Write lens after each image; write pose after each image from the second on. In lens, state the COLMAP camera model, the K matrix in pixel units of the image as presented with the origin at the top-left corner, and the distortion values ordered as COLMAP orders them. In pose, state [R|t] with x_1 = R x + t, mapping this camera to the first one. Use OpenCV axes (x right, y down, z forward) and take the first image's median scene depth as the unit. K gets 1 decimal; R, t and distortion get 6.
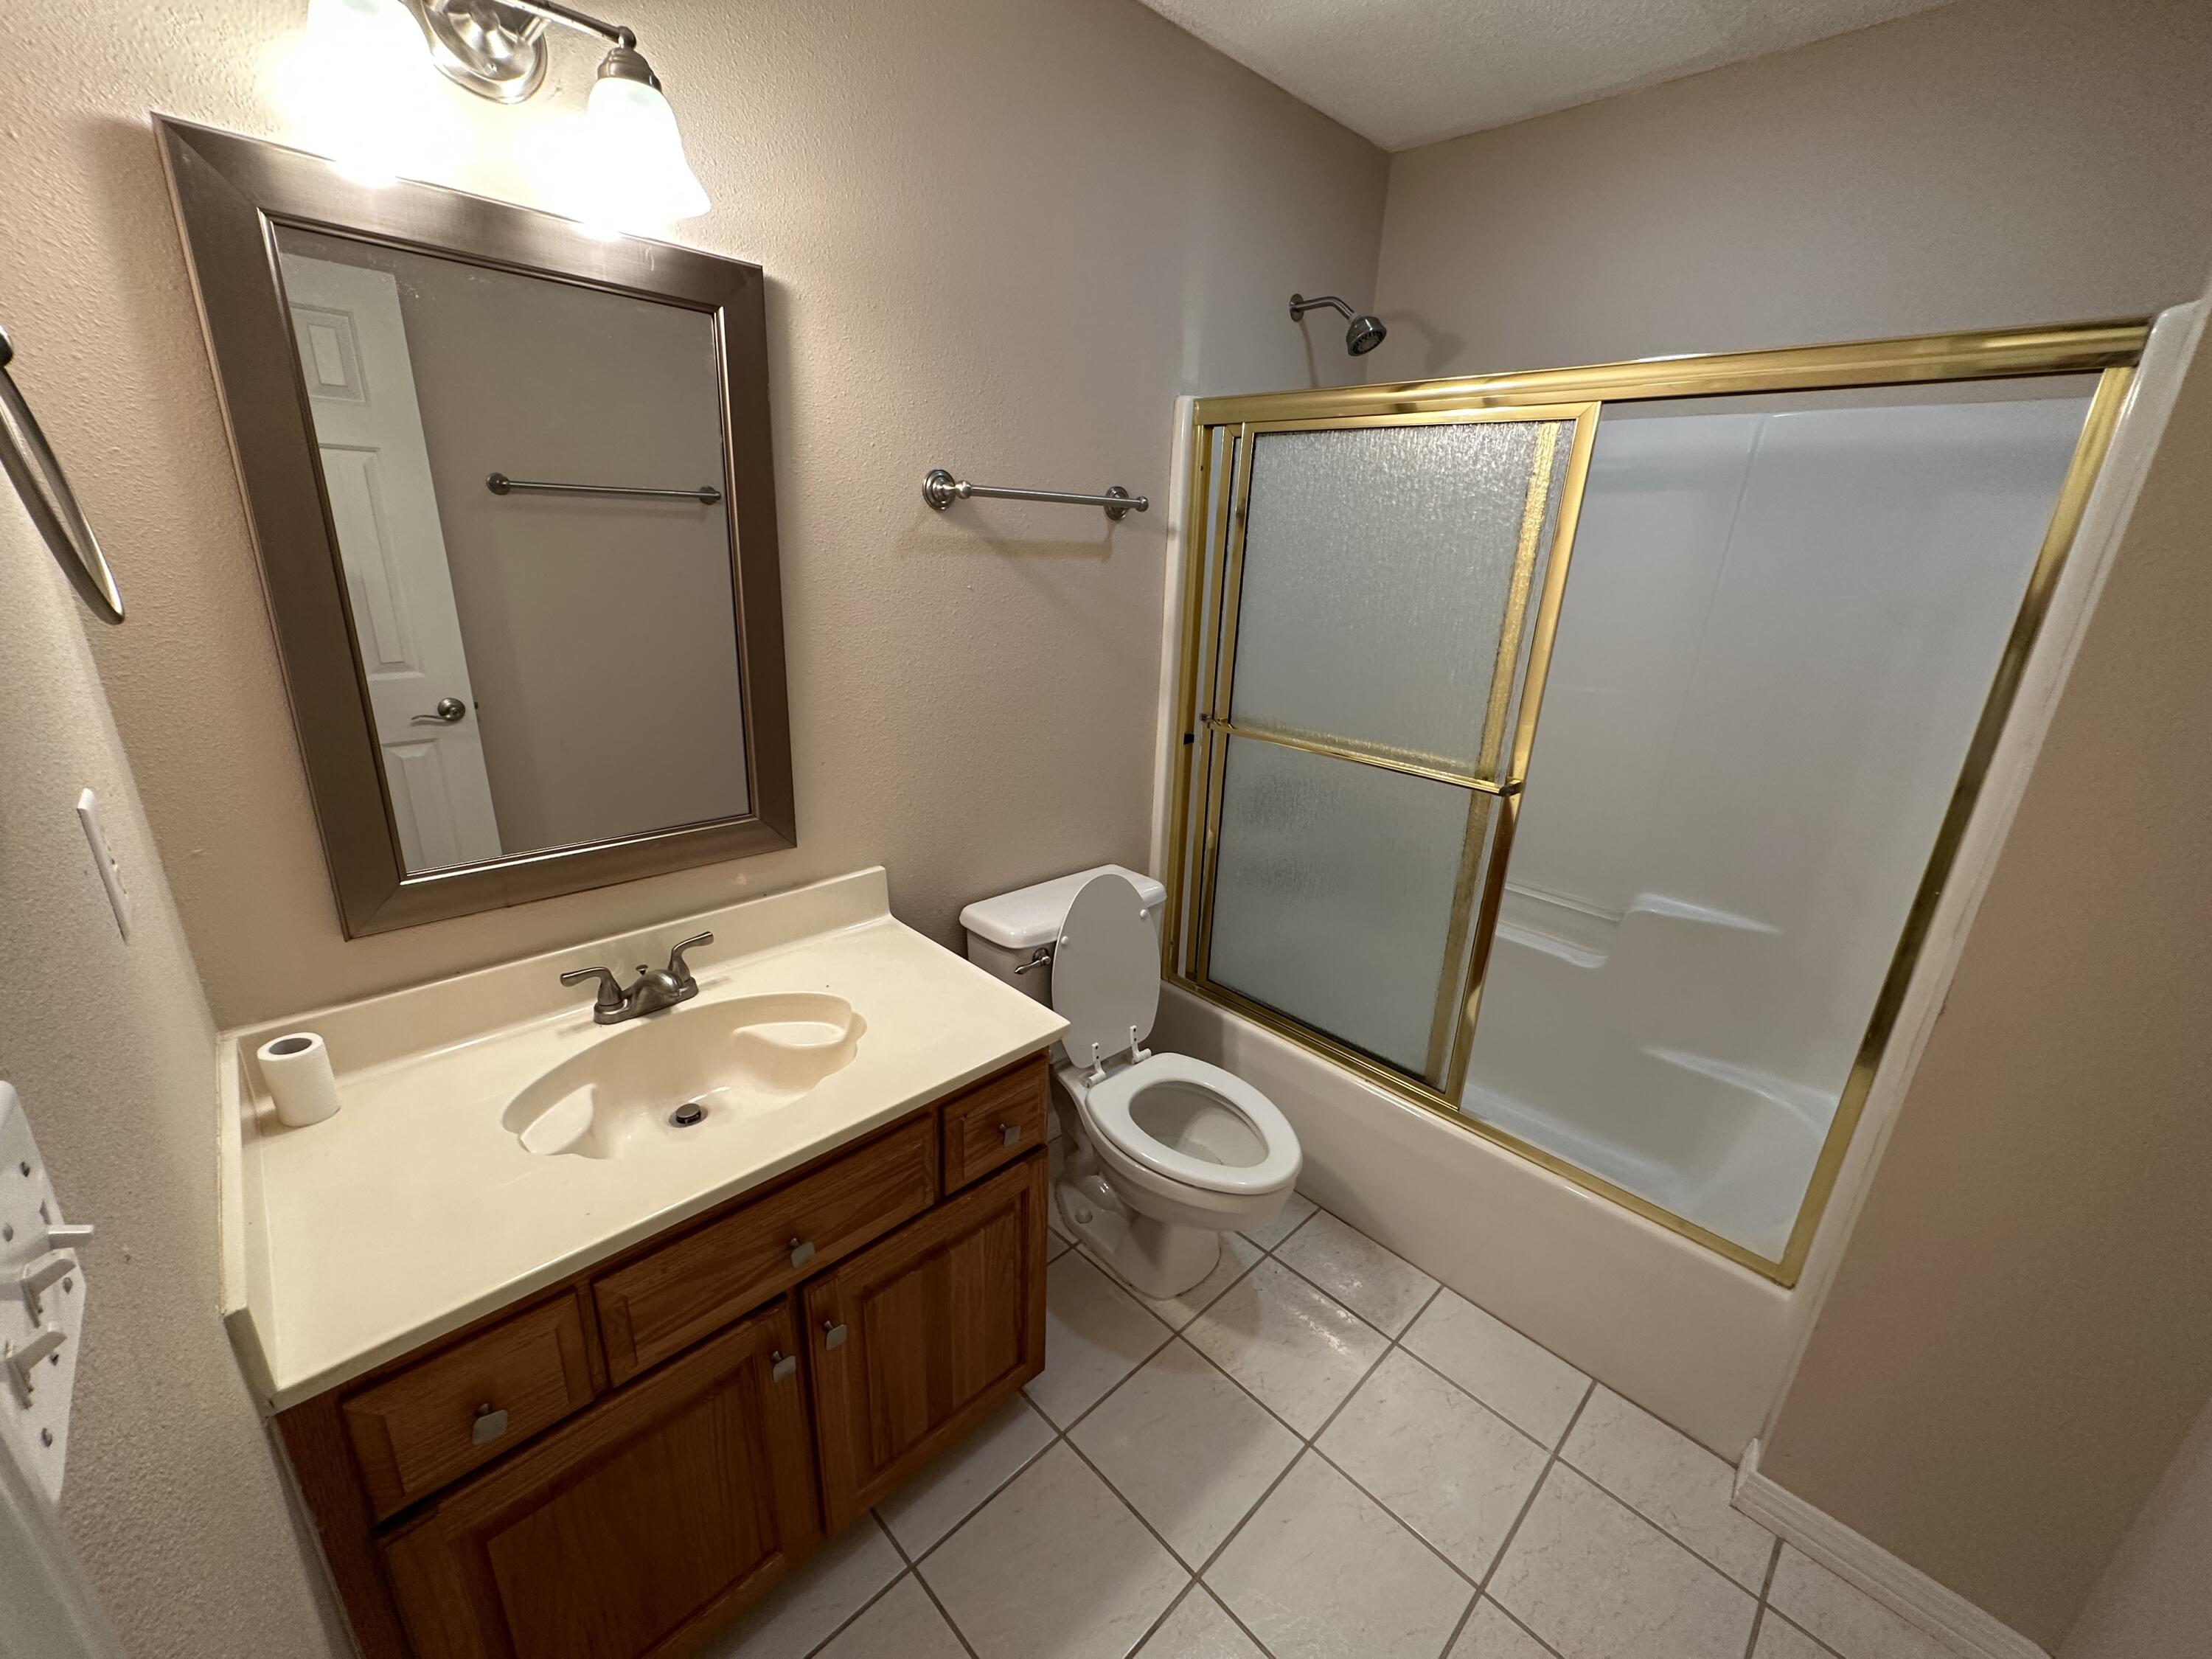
lens RADIAL K [[881.7, 0, 1107.6], [0, 881.7, 827.8], [0, 0, 1]] dist [-0.004339, -0.000160]
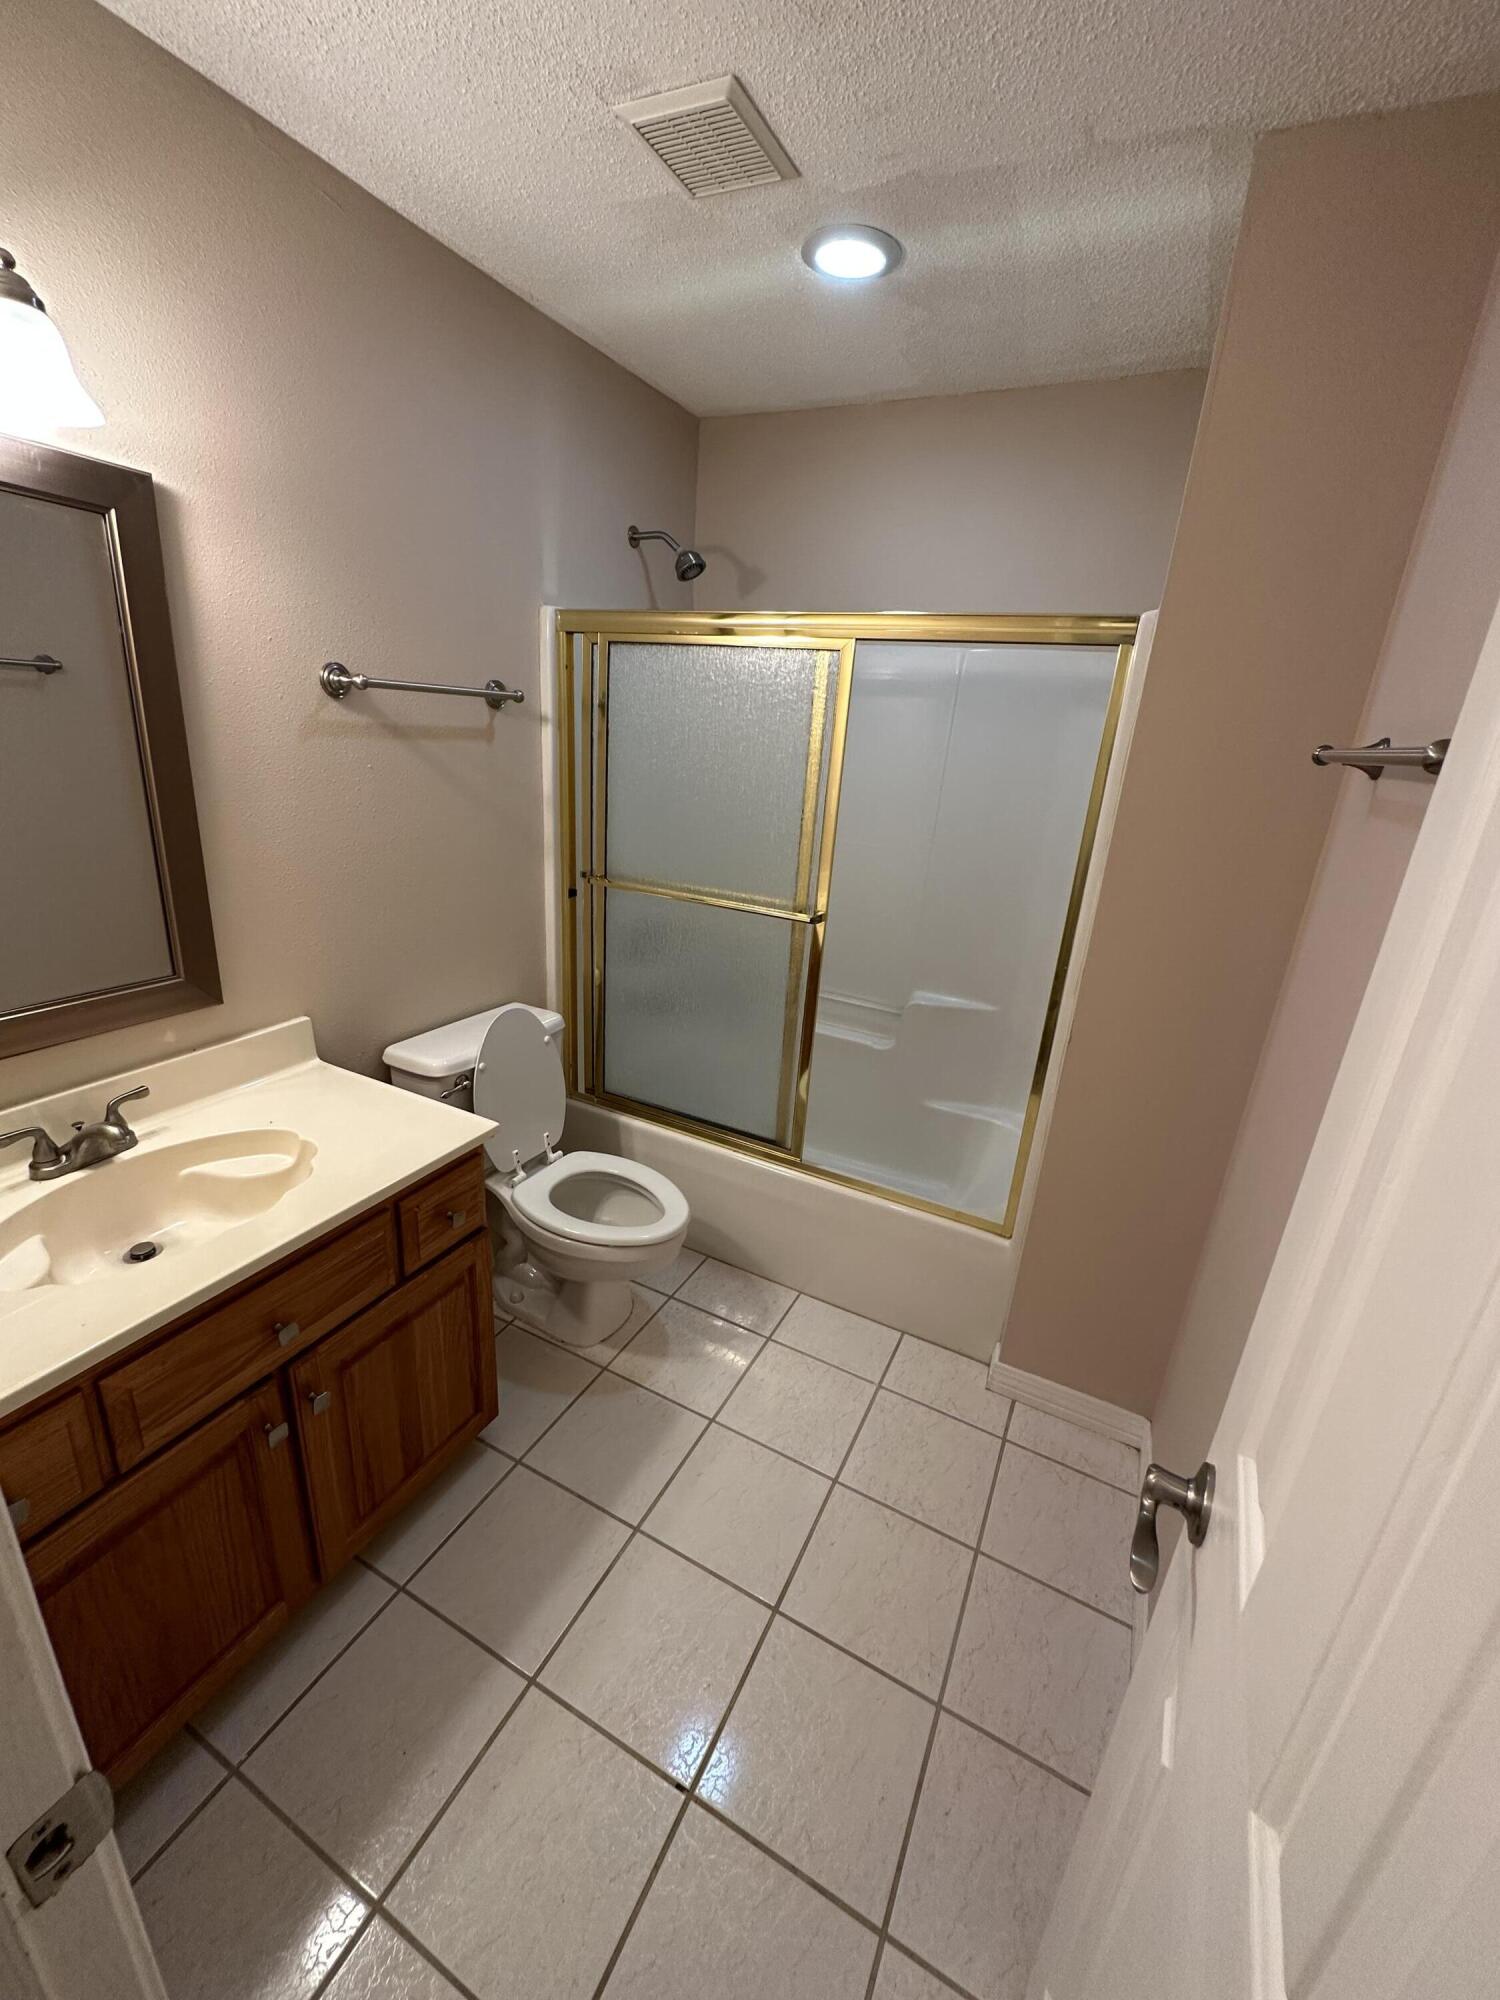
lens RADIAL K [[797.2, 0, 753.0], [0, 797.2, 999.9], [0, 0, 1]] dist [-0.004339, -0.000160]
pose [[0.946477, -0.081813, 0.312229, -0.035044], [0.073075, 0.996540, 0.039607, 0.025807], [-0.314389, -0.014670, 0.949181, -0.149394]]
